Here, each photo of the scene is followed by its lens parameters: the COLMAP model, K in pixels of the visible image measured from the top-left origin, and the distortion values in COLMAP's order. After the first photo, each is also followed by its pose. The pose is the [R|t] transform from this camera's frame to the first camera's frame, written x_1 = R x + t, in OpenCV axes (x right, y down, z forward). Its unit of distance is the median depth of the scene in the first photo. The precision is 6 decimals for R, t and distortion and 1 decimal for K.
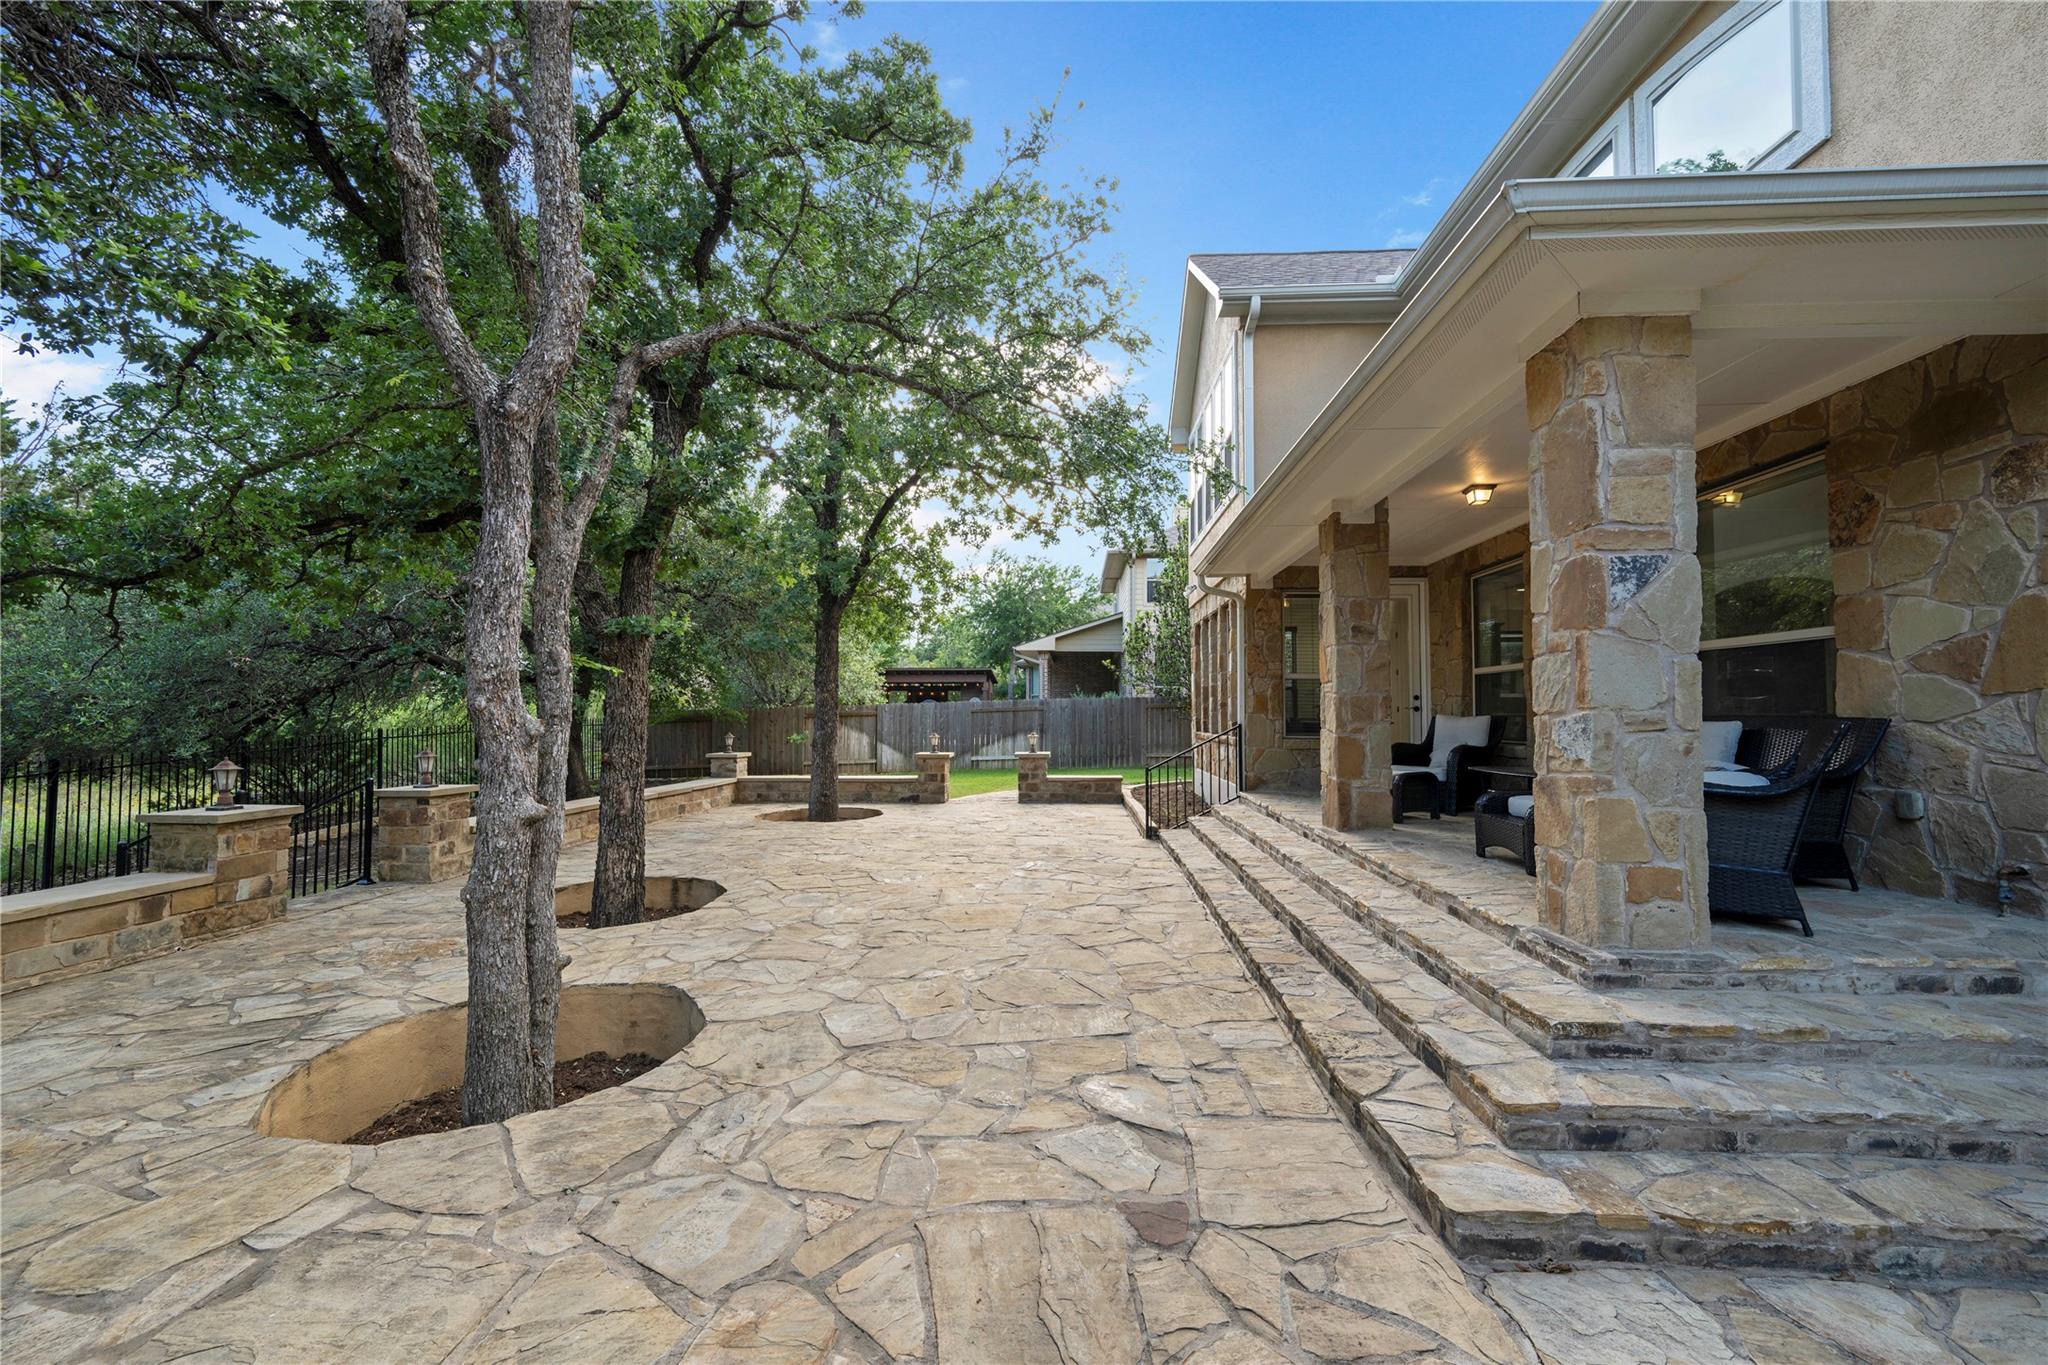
lens RADIAL K [[814.8, 0, 1025.7], [0, 814.8, 702.0], [0, 0, 1]] dist [0.001368, -0.000005]
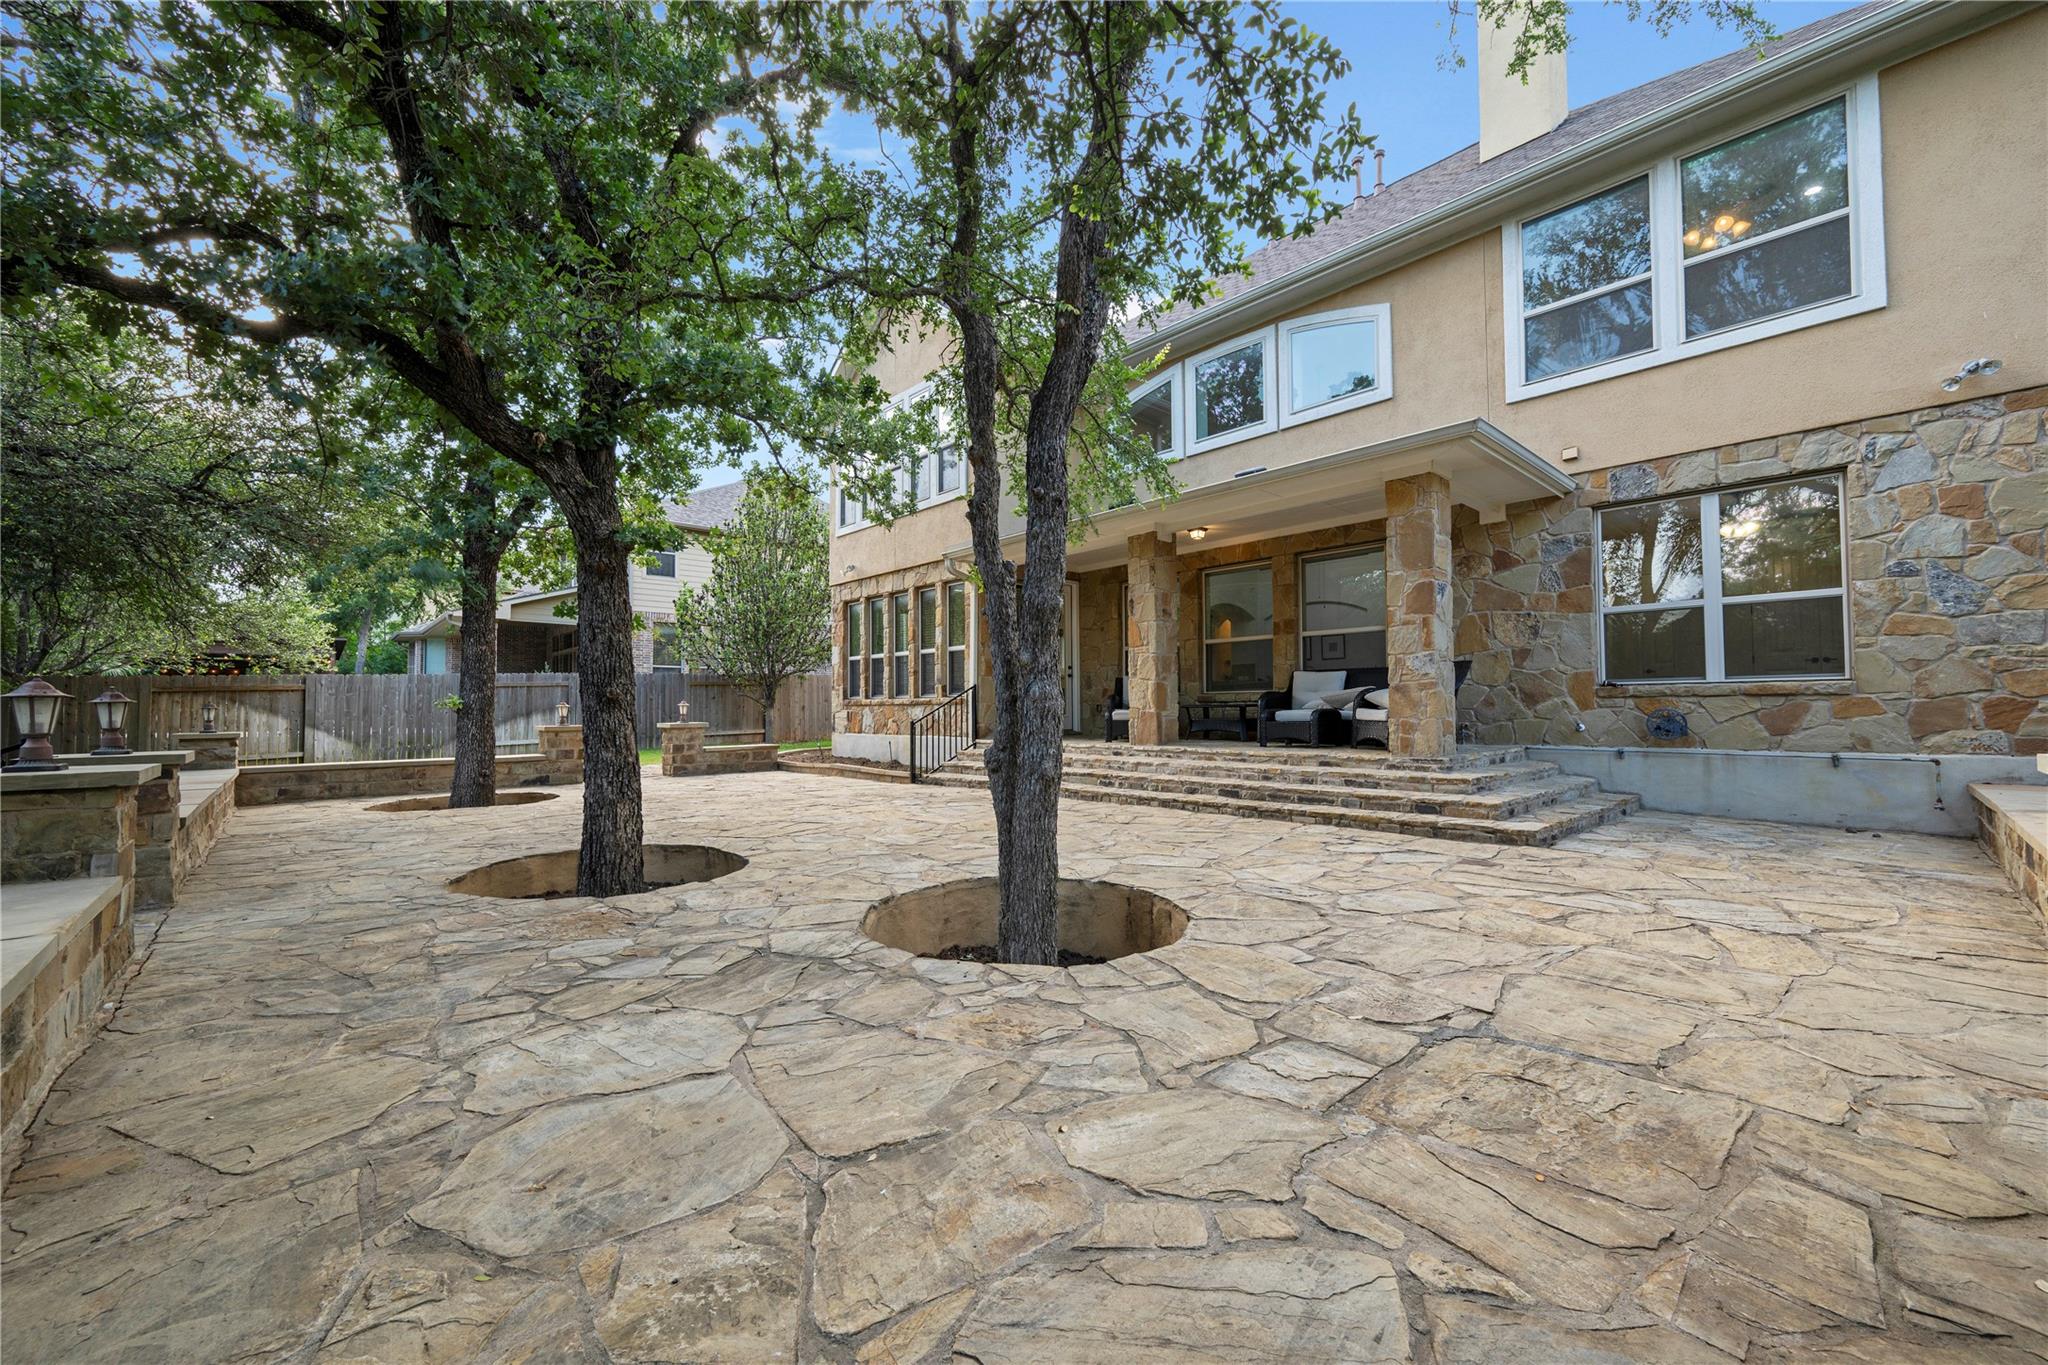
lens RADIAL K [[814.8, 0, 1025.7], [0, 814.8, 702.0], [0, 0, 1]] dist [0.001368, -0.000005]
pose [[0.694209, 0.000613, 0.719773, -1.261946], [-0.003086, 0.999993, 0.002125, 0.111407], [-0.719767, -0.003696, 0.694206, 0.193272]]
